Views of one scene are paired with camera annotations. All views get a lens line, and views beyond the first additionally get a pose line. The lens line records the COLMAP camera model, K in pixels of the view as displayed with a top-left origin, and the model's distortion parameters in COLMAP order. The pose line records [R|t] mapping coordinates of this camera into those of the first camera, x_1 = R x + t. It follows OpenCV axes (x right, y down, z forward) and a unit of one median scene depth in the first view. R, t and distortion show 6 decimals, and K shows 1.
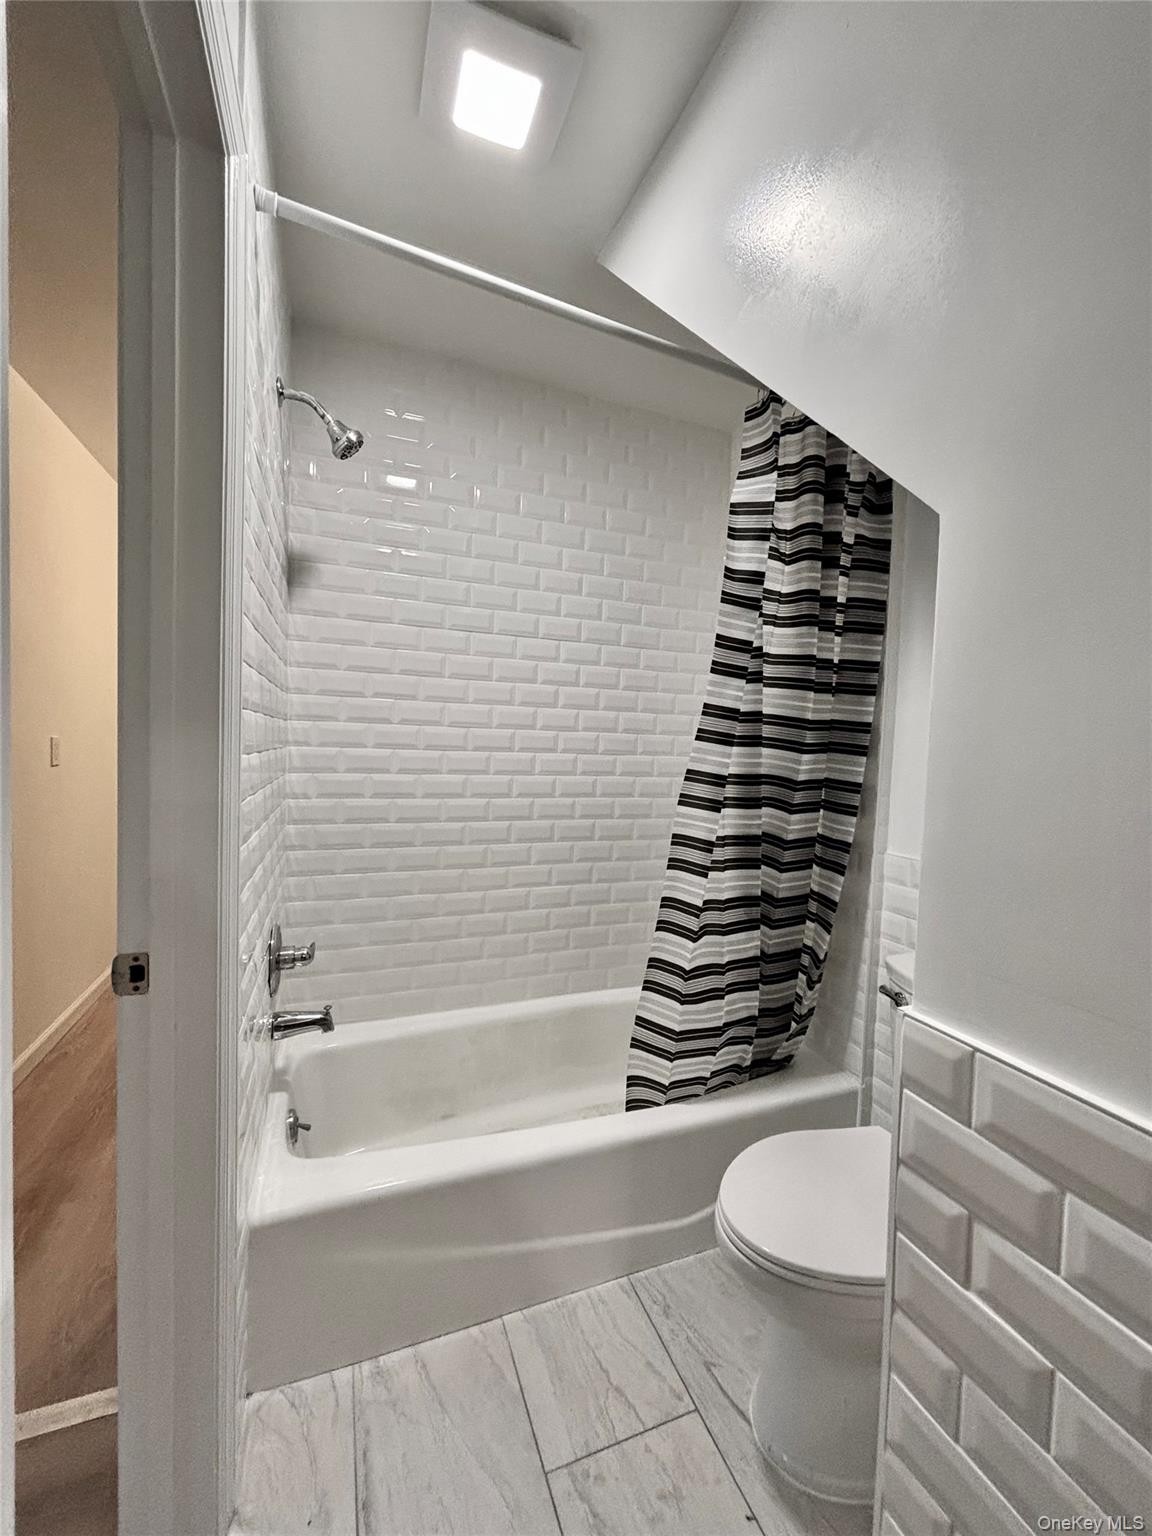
lens RADIAL K [[625.2, 0, 576.0], [0, 625.2, 768.0], [0, 0, 1]] dist [0.001585, -0.000125]
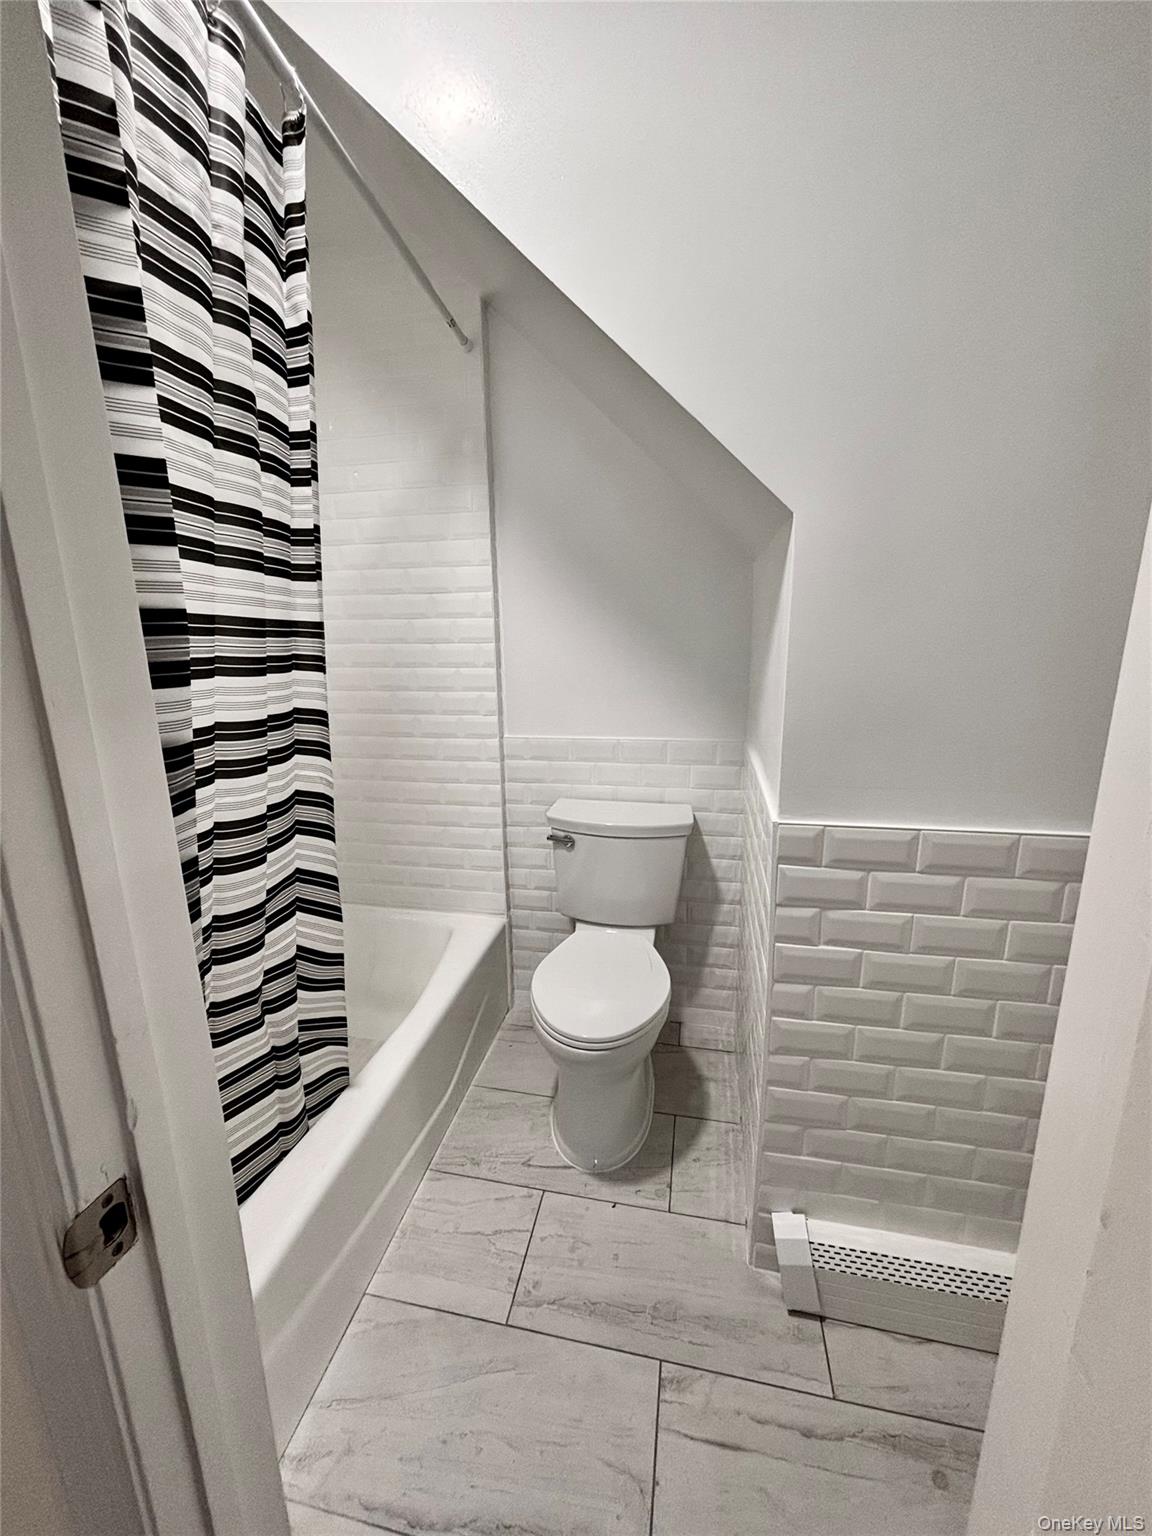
lens RADIAL K [[618.9, 0, 567.3], [0, 618.9, 779.5], [0, 0, 1]] dist [0.002072, -0.000037]
pose [[0.524516, -0.215072, 0.823789, -0.734841], [0.057435, 0.974303, 0.217798, -0.080362], [-0.849461, -0.066924, 0.523390, 0.399485]]
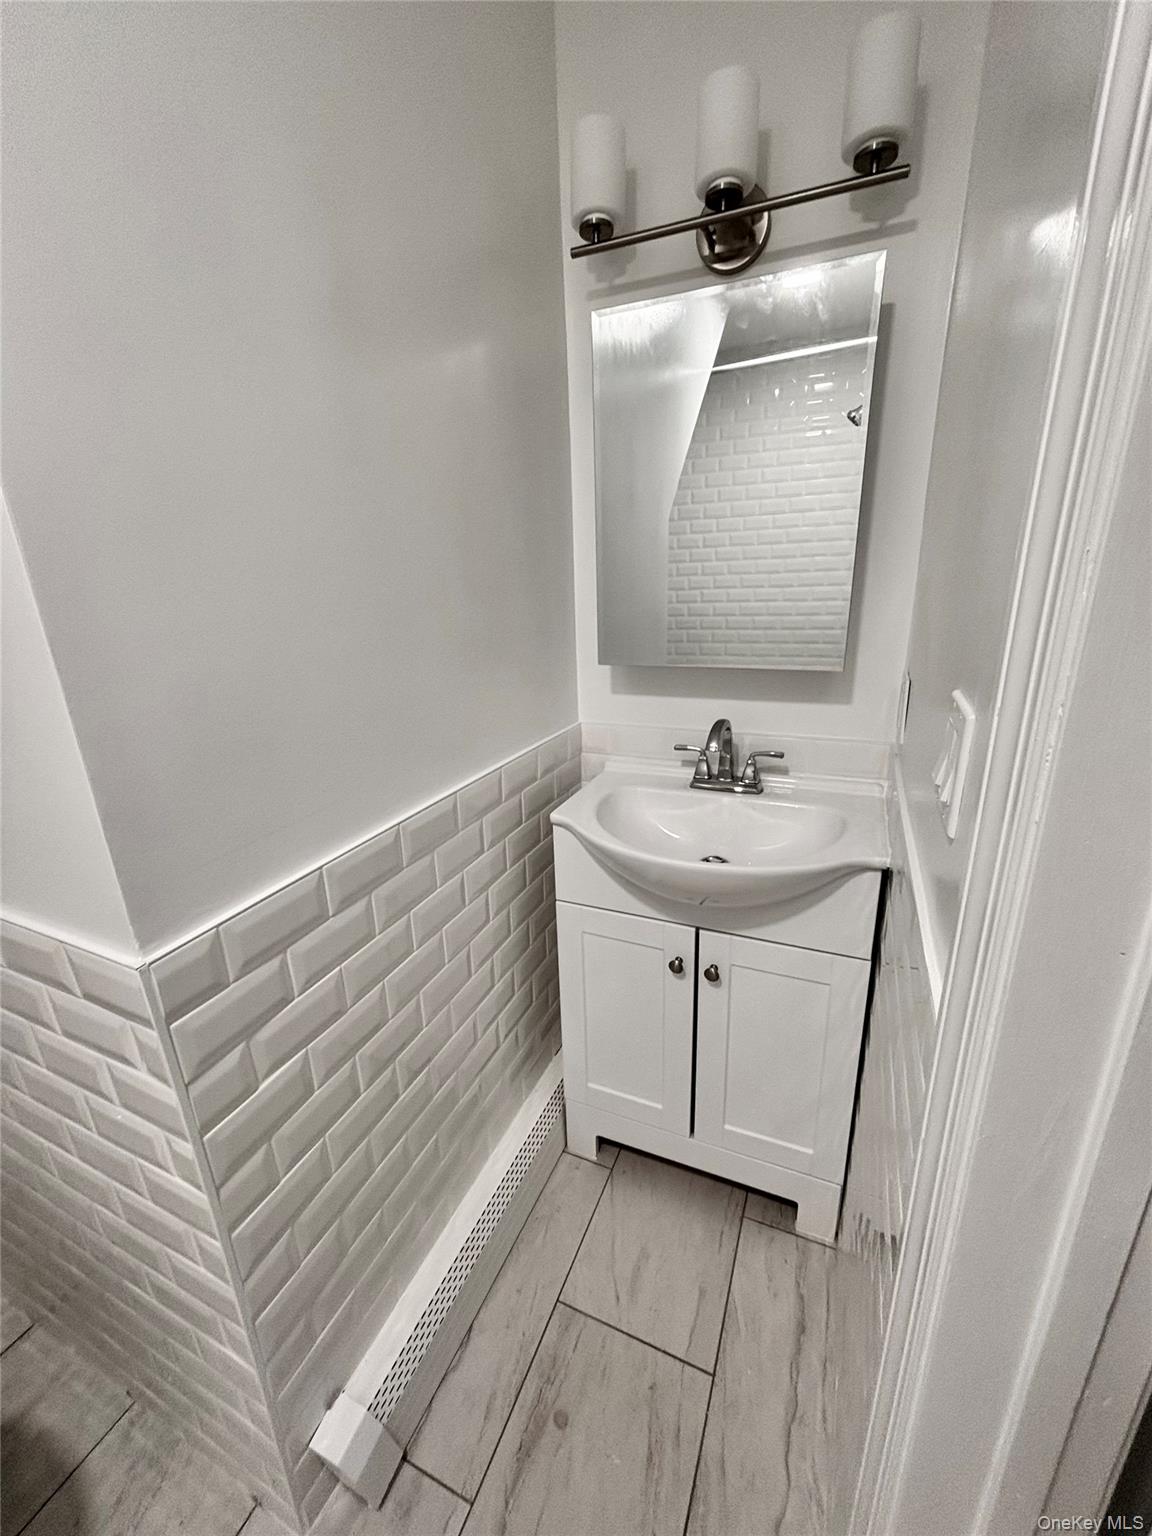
lens RADIAL K [[618.9, 0, 567.3], [0, 618.9, 779.5], [0, 0, 1]] dist [0.002072, -0.000037]
pose [[-0.710374, -0.178368, 0.680848, -0.339279], [0.090842, 0.936027, 0.340001, -0.086751], [-0.697938, 0.303377, -0.648726, 0.697590]]
